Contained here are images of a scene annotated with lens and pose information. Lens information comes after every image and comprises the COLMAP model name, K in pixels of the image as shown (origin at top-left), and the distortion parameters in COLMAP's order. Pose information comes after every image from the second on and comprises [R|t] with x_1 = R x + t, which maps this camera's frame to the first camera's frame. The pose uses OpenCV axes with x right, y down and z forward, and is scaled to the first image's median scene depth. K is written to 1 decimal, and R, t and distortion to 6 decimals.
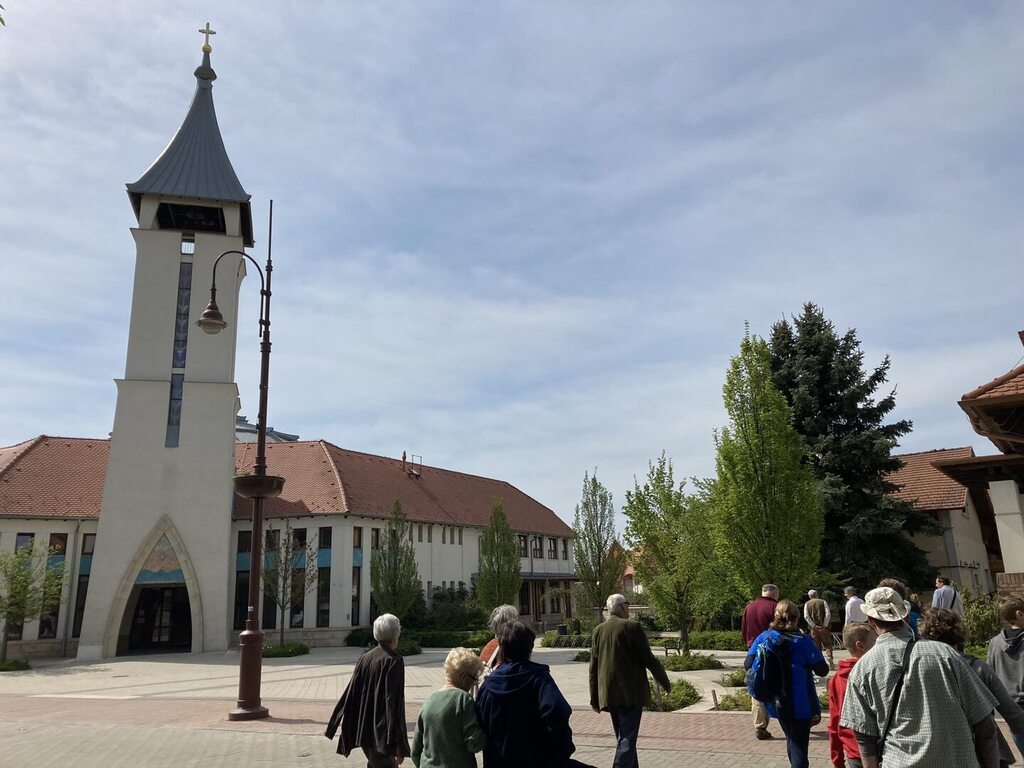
lens RADIAL K [[843.5, 0, 517.0], [0, 843.5, 382.9], [0, 0, 1]] dist [0.068188, -0.002599]
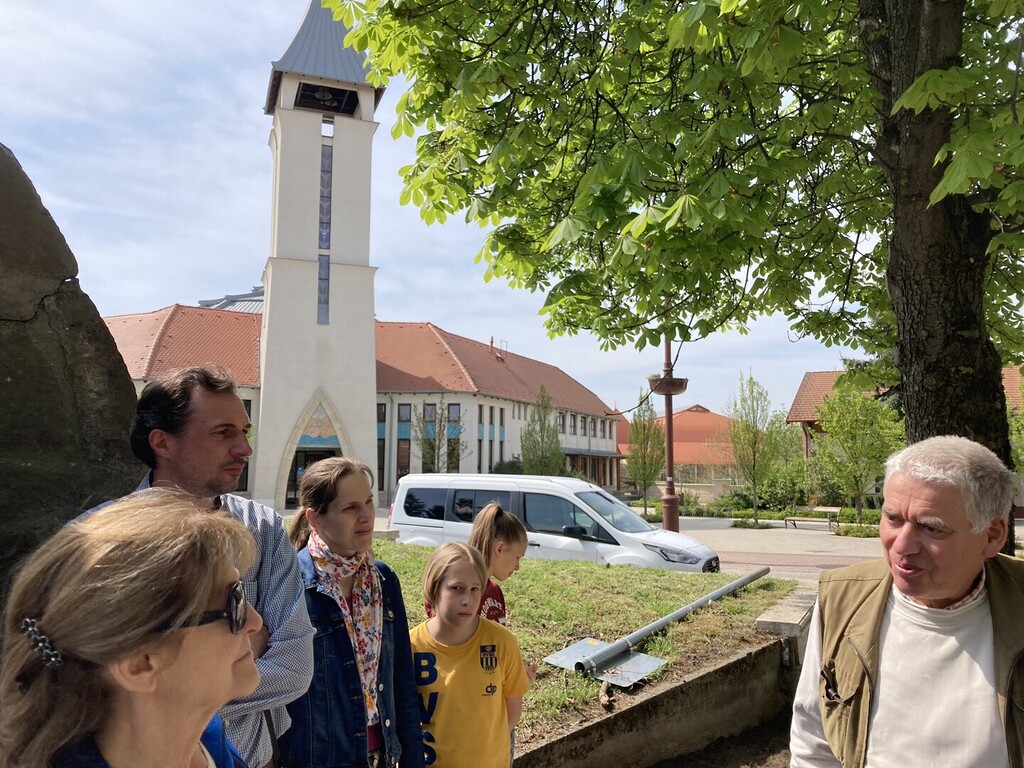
lens RADIAL K [[843.5, 0, 517.0], [0, 843.5, 382.9], [0, 0, 1]] dist [0.068188, -0.002599]
pose [[0.980738, 0.045467, 0.189961, -0.354984], [-0.073537, 0.986923, 0.143439, -0.022249], [-0.180955, -0.154645, 0.971257, -0.088745]]
